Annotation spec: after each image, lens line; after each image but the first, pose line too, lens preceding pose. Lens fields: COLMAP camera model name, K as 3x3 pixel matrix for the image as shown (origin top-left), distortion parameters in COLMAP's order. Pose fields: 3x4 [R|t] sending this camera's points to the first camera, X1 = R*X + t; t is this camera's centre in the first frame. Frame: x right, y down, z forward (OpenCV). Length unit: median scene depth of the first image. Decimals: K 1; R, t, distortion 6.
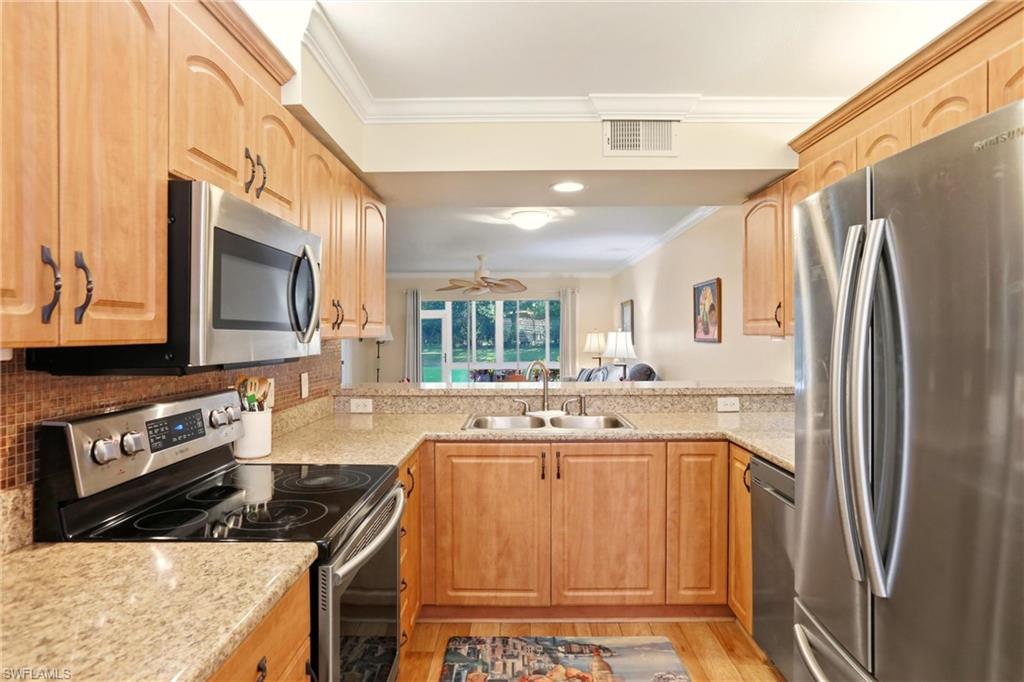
lens RADIAL K [[591.3, 0, 513.6], [0, 591.3, 331.0], [0, 0, 1]] dist [-0.048504, 0.040476]
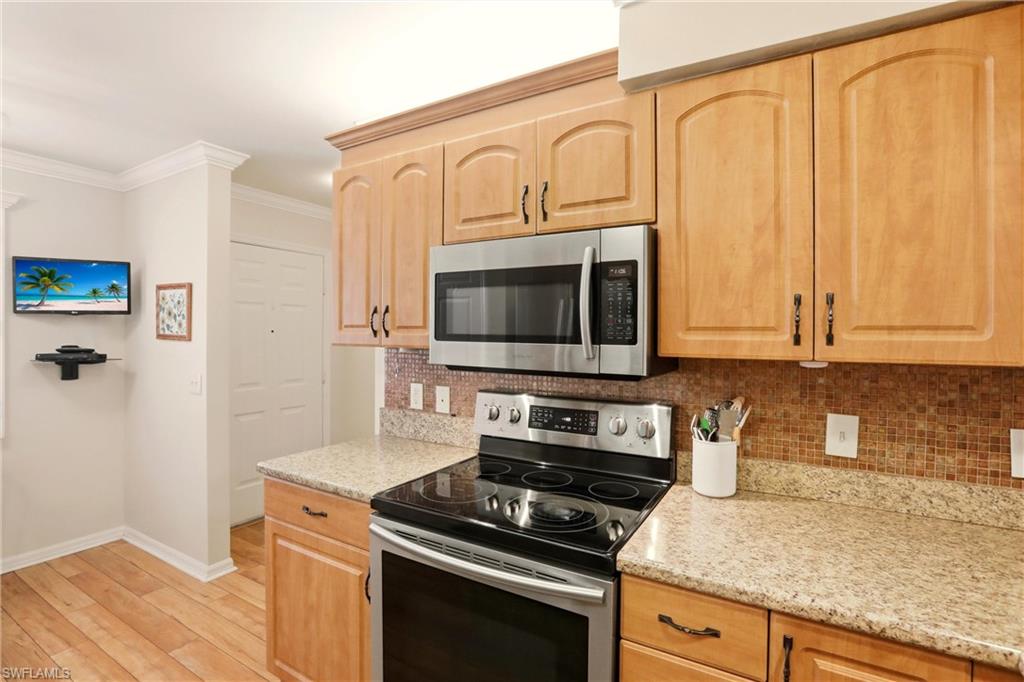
lens RADIAL K [[480.3, 0, 515.7], [0, 480.3, 331.7], [0, 0, 1]] dist [-0.053464, 0.017266]
pose [[-0.497055, -0.002106, -0.867716, 0.230358], [-0.003629, 0.999993, -0.000349, -0.013063], [0.867711, 0.002975, -0.497060, 0.879123]]
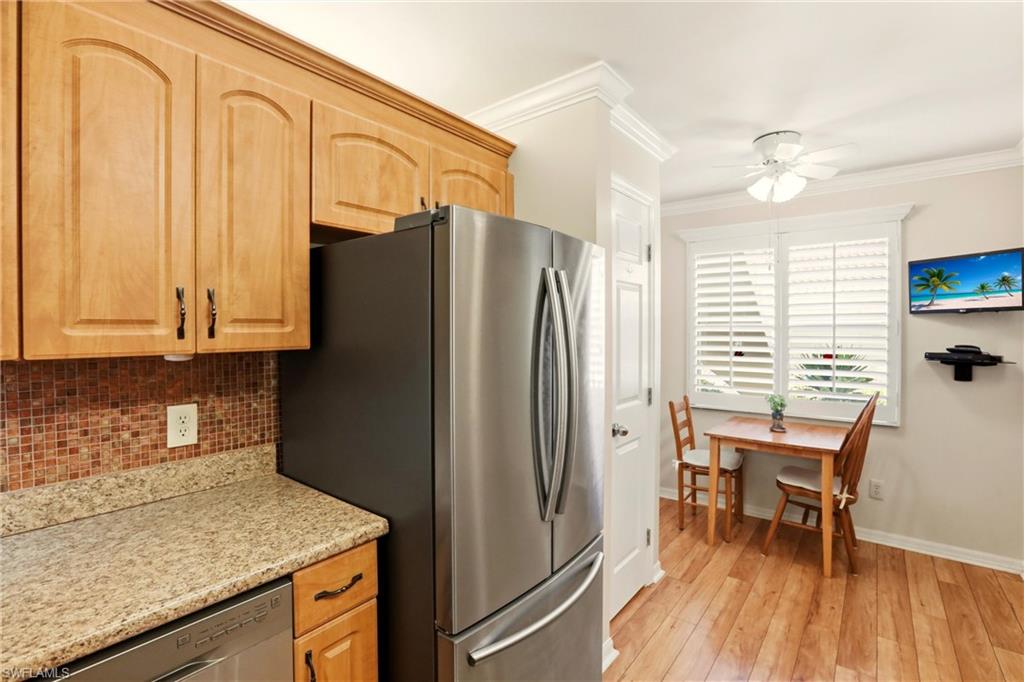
lens RADIAL K [[480.3, 0, 515.7], [0, 480.3, 331.7], [0, 0, 1]] dist [-0.053464, 0.017266]
pose [[-0.800060, 0.001403, 0.599918, -0.015722], [0.003428, 0.999992, 0.002233, -0.013677], [-0.599910, 0.003843, -0.800058, 0.869592]]
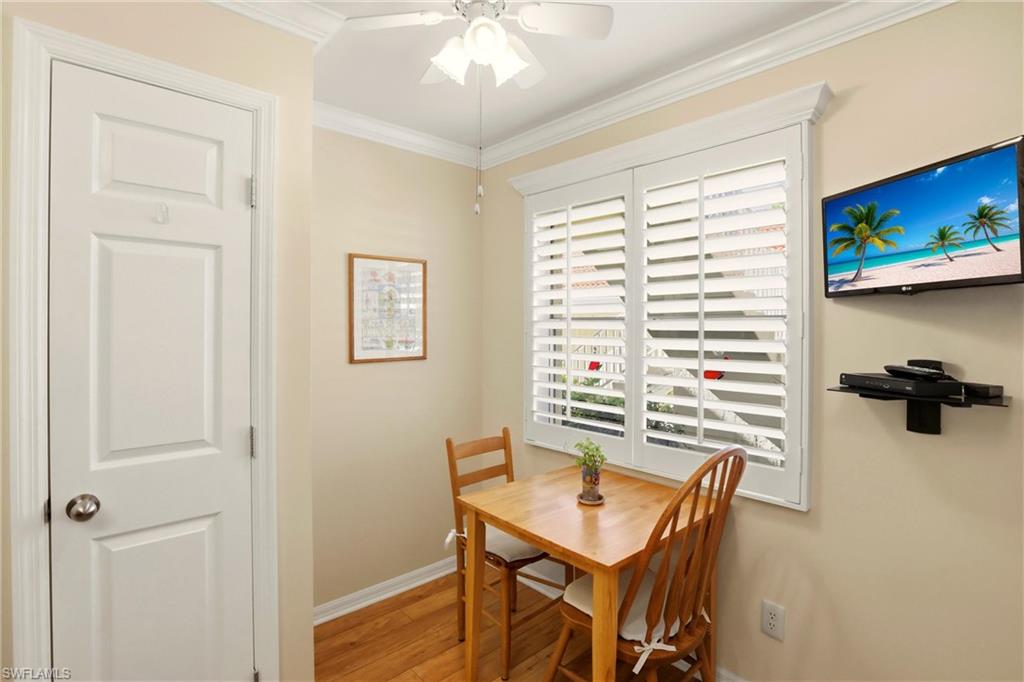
lens RADIAL K [[492.0, 0, 515.1], [0, 492.0, 325.1], [0, 0, 1]] dist [-0.055777, 0.017506]
pose [[-0.693394, 0.002697, 0.720554, -0.262755], [-0.003247, 0.999971, -0.006867, -0.010876], [-0.720551, -0.007101, -0.693365, 0.114247]]
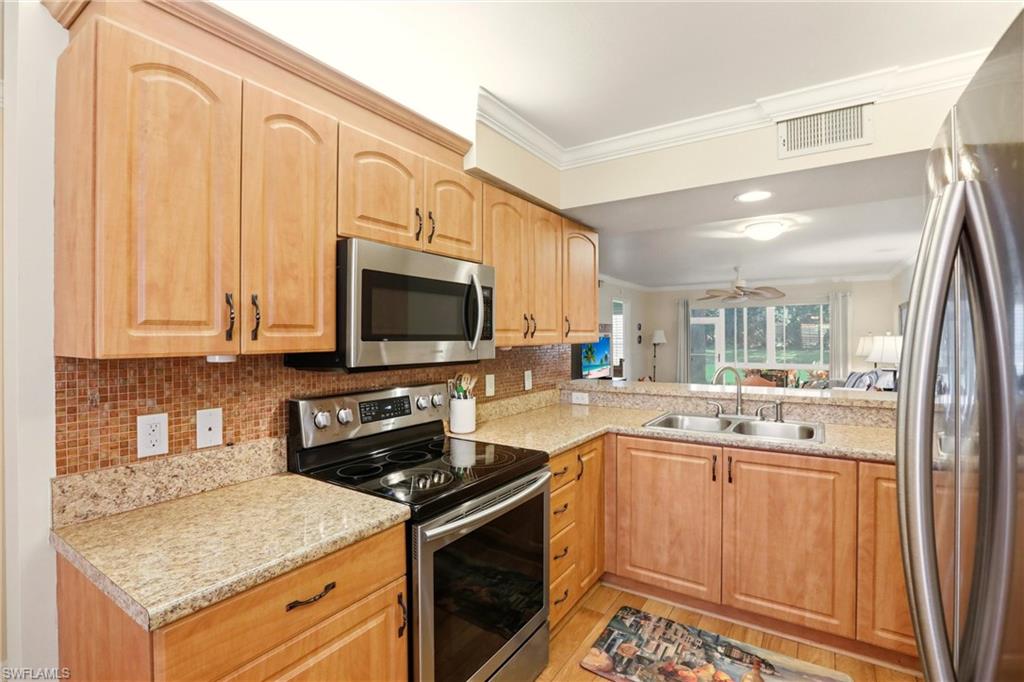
lens RADIAL K [[470.1, 0, 513.7], [0, 470.1, 334.6], [0, 0, 1]] dist [-0.052894, 0.019638]
pose [[0.839102, -0.004635, -0.543954, 0.199754], [0.005177, 0.999986, -0.000534, -0.008565], [0.543949, -0.002368, 0.839115, 0.121606]]
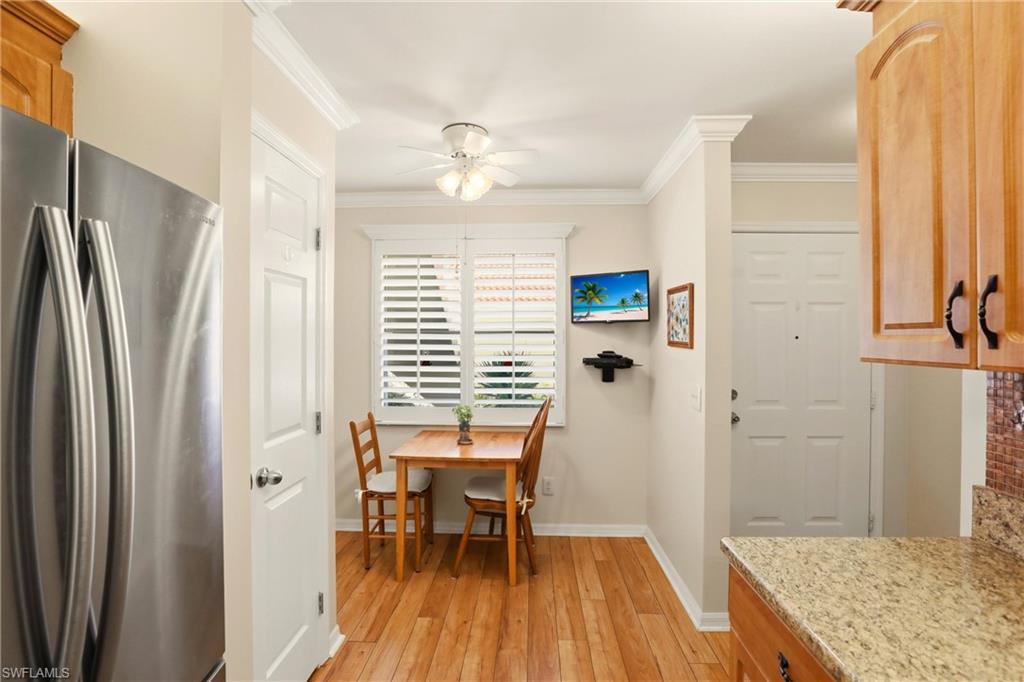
lens RADIAL K [[472.1, 0, 512.0], [0, 472.1, 341.0], [0, 0, 1]] dist [-0.074416, 0.024272]
pose [[-0.999462, 0.002361, 0.032723, 0.016819], [0.002546, 0.999981, 0.005613, -0.011874], [-0.032709, 0.005694, -0.999449, 0.665120]]
